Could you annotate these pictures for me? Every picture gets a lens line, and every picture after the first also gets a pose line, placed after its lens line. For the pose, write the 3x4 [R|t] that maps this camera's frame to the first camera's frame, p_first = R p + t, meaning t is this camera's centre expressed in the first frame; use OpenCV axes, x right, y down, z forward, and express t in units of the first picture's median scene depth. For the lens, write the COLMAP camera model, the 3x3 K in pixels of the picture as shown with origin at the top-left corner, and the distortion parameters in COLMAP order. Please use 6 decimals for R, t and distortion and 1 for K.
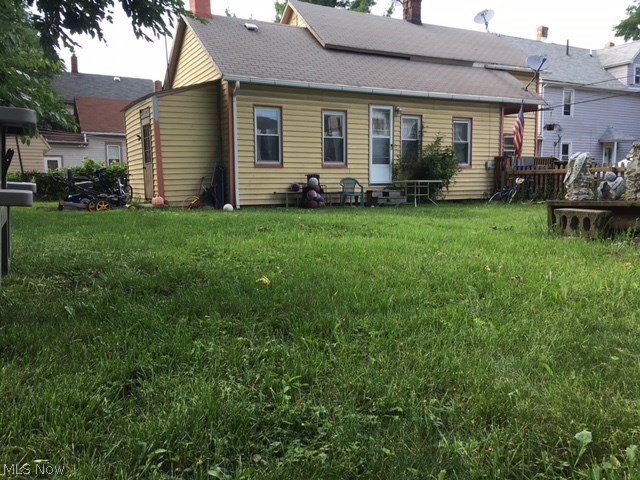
lens RADIAL K [[542.2, 0, 320.0], [0, 542.2, 240.0], [0, 0, 1]] dist [0.052788, -0.015972]
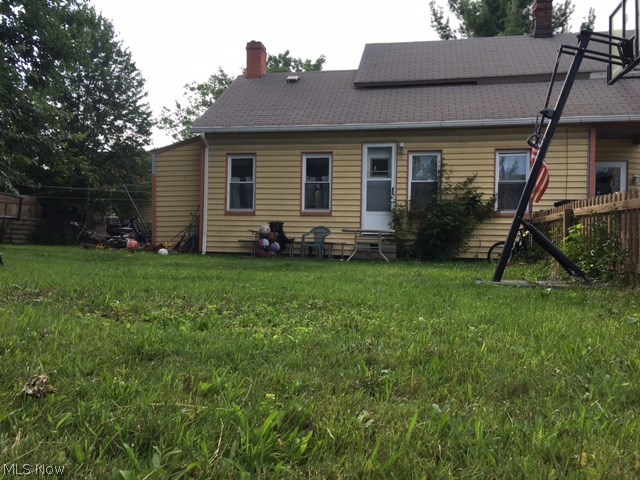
lens RADIAL K [[539.4, 0, 320.0], [0, 539.4, 240.0], [0, 0, 1]] dist [0.013229, -0.004435]
pose [[0.770348, 0.024600, -0.637148, 0.588136], [-0.089239, 0.993580, -0.069533, -0.030728], [0.631348, 0.110423, 0.767598, 0.317264]]
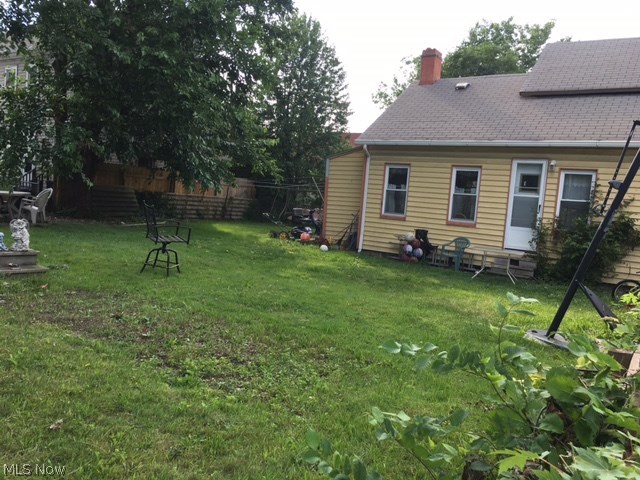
lens RADIAL K [[542.2, 0, 320.0], [0, 542.2, 240.0], [0, 0, 1]] dist [0.052788, -0.015972]
pose [[0.465544, 0.117892, -0.877138, 0.733681], [-0.172659, 0.984143, 0.040635, -0.102435], [0.868020, 0.132529, 0.478517, 0.326817]]
